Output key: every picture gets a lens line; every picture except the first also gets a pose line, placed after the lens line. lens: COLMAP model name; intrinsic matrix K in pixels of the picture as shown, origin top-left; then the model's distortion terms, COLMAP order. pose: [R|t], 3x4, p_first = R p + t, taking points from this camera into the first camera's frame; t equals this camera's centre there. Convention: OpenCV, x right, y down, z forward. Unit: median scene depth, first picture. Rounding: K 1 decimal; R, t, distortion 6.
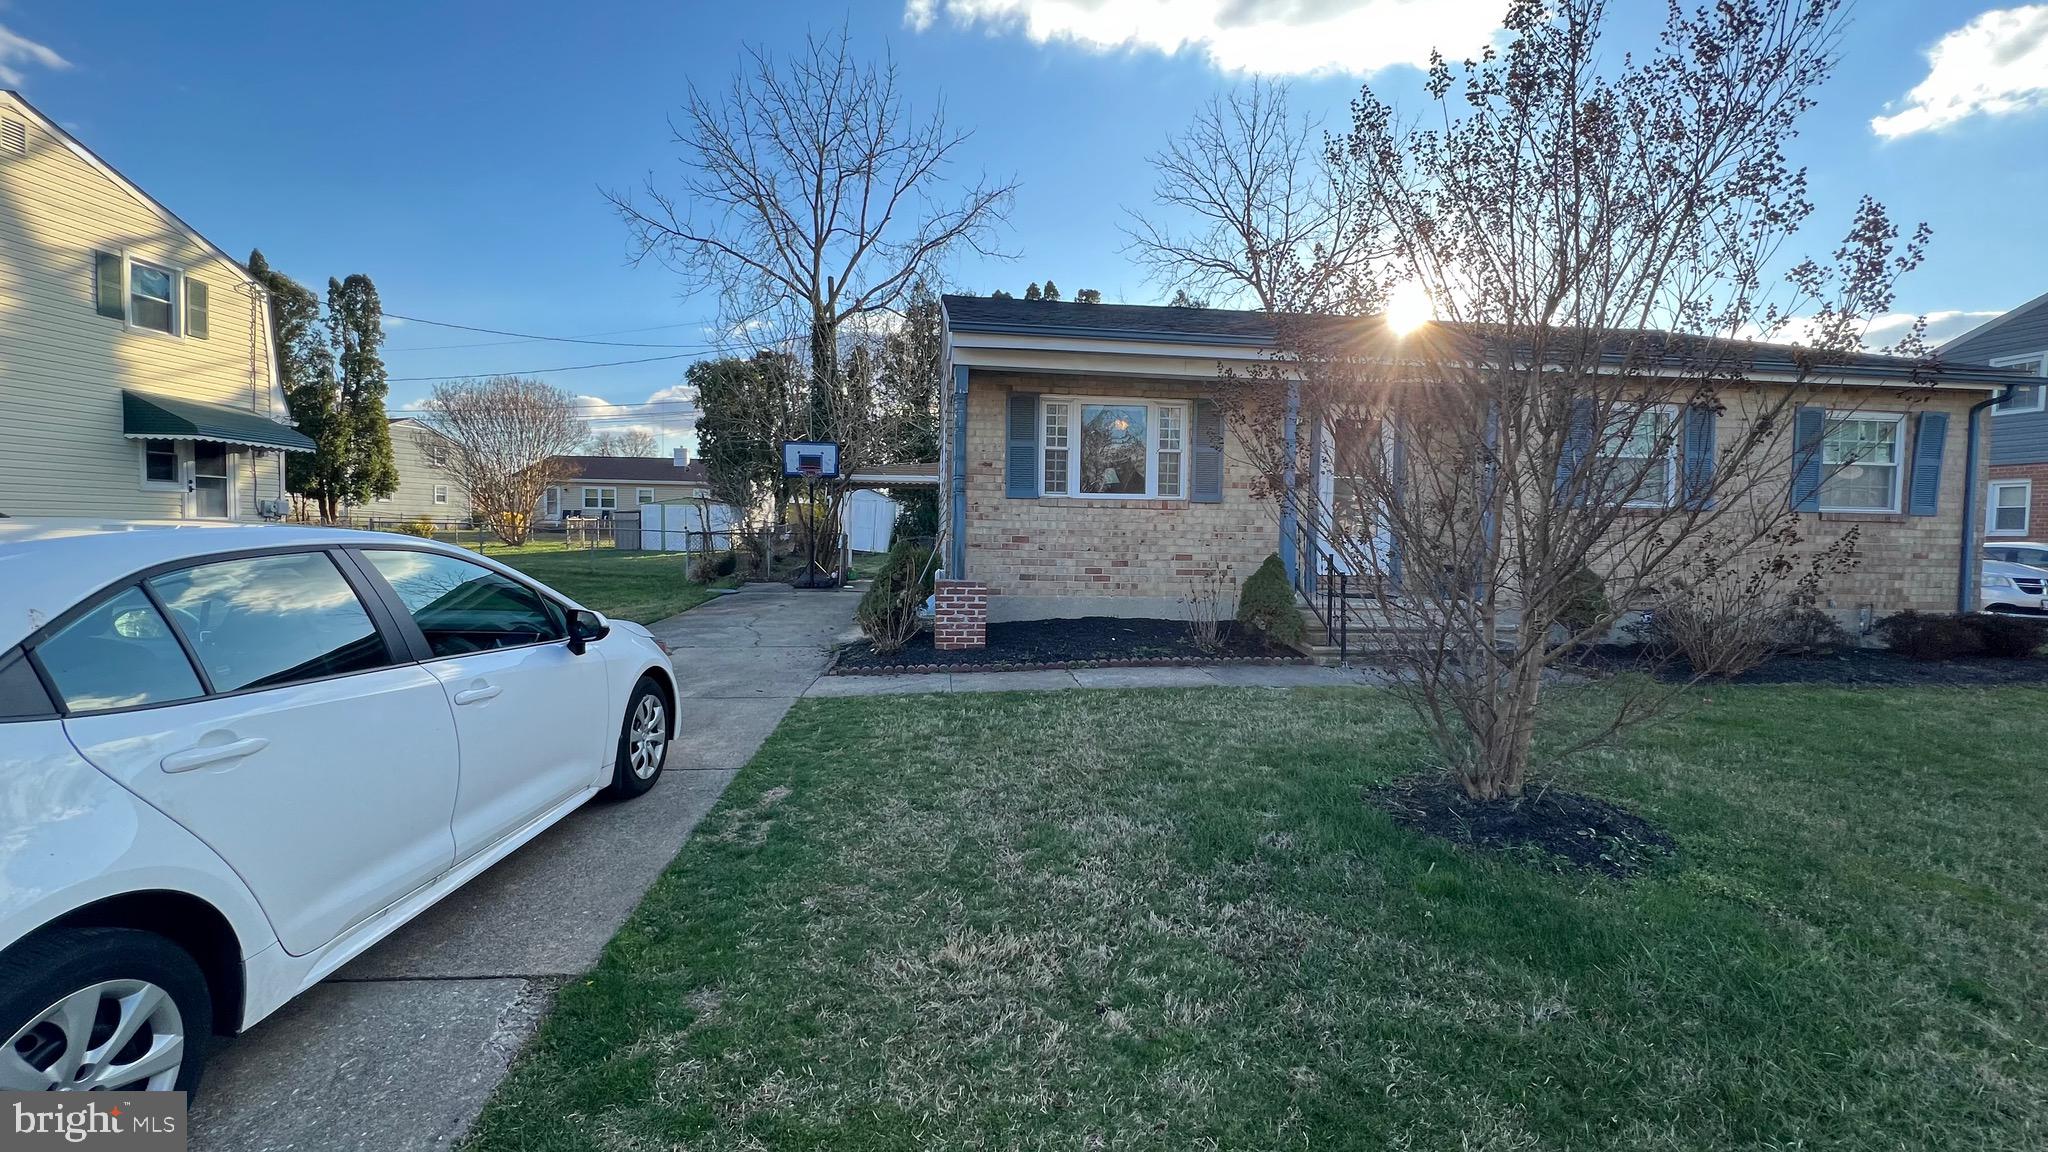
lens RADIAL K [[804.1, 0, 1030.0], [0, 804.1, 568.8], [0, 0, 1]] dist [0.013087, 0.000243]
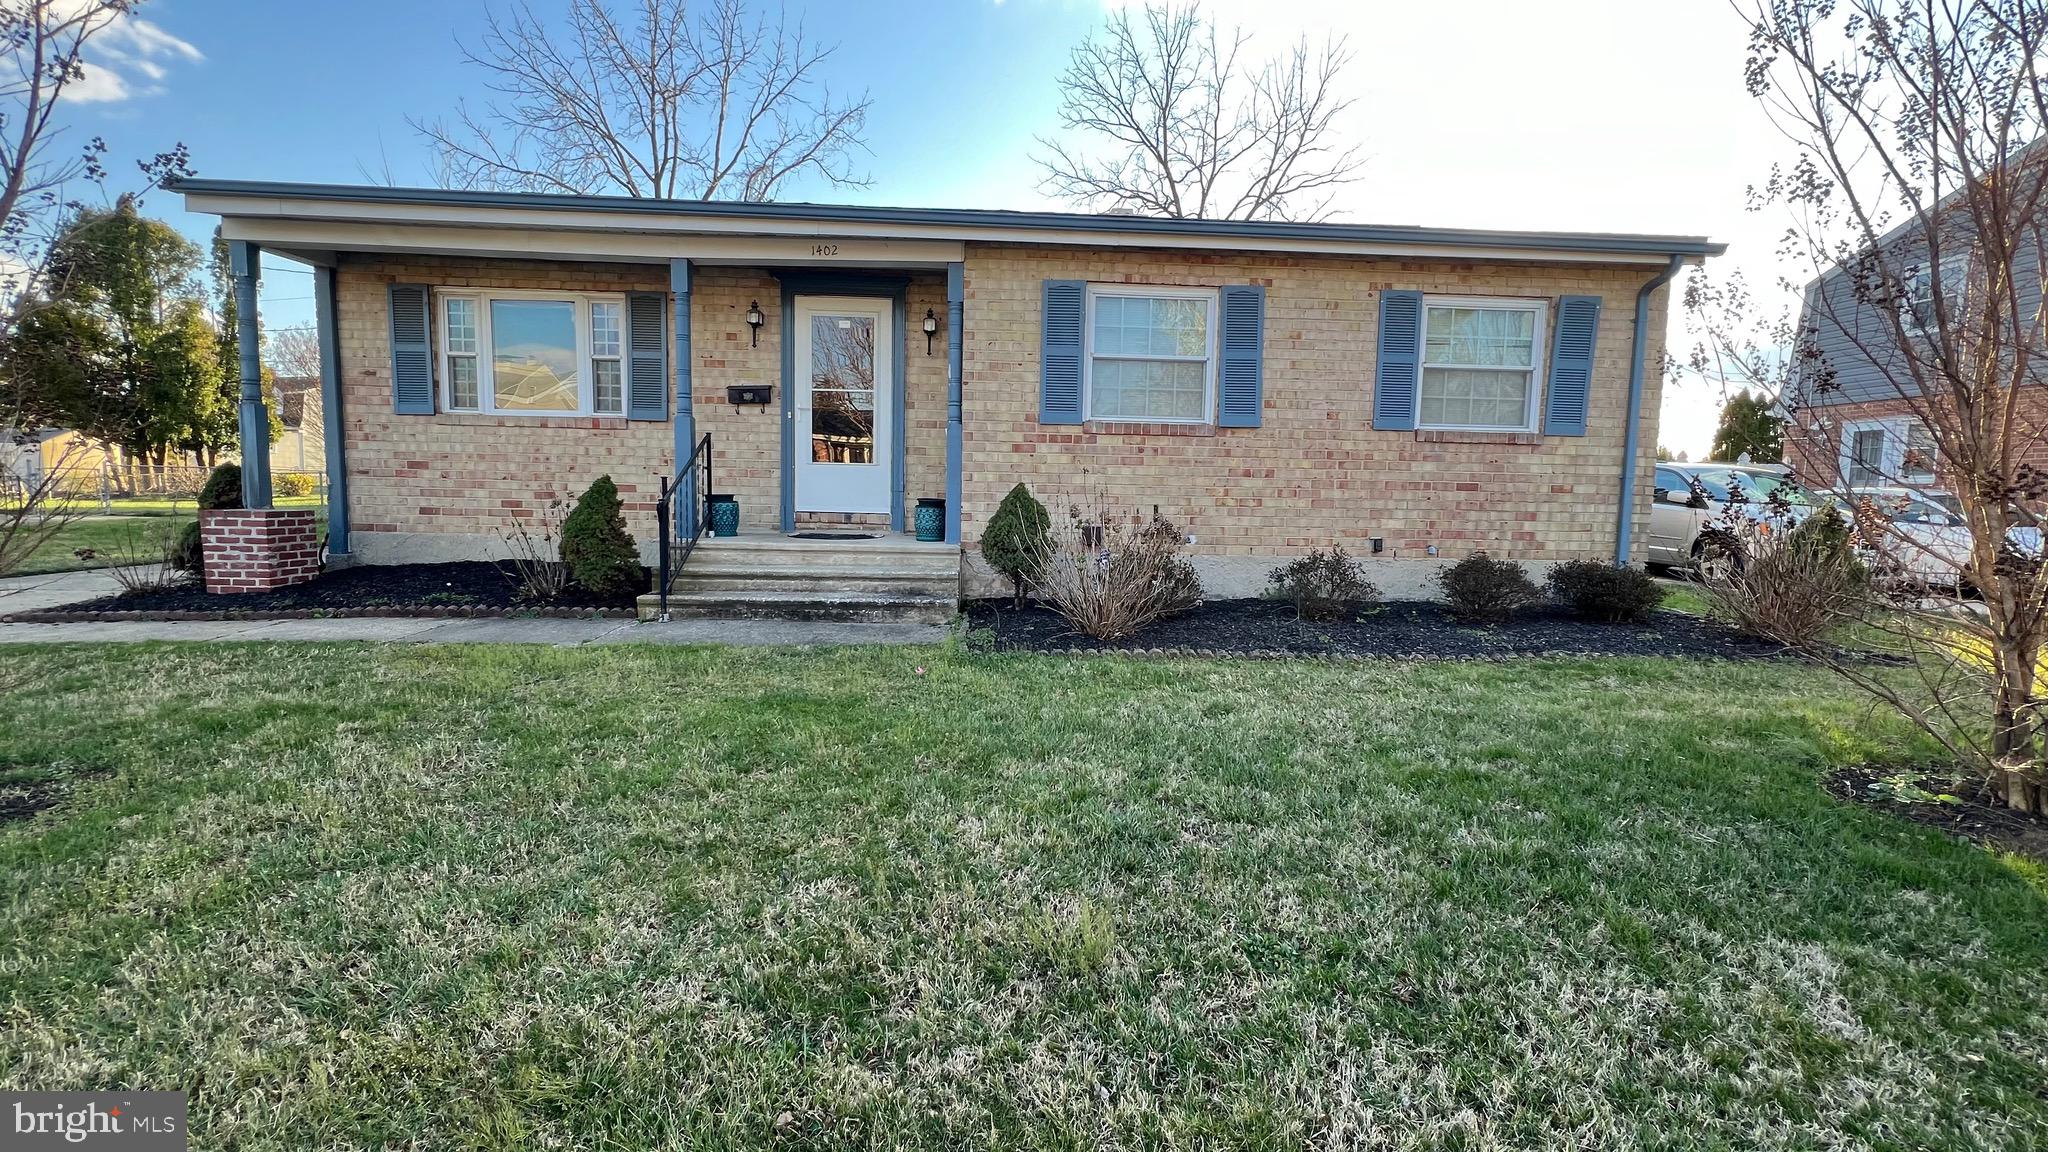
lens RADIAL K [[804.1, 0, 1019.1], [0, 804.1, 566.9], [0, 0, 1]] dist [0.013087, 0.000243]
pose [[0.996861, 0.009853, -0.078562, 0.657016], [-0.006480, 0.999051, 0.043075, 0.027636], [0.078912, -0.042431, 0.995978, 0.209591]]
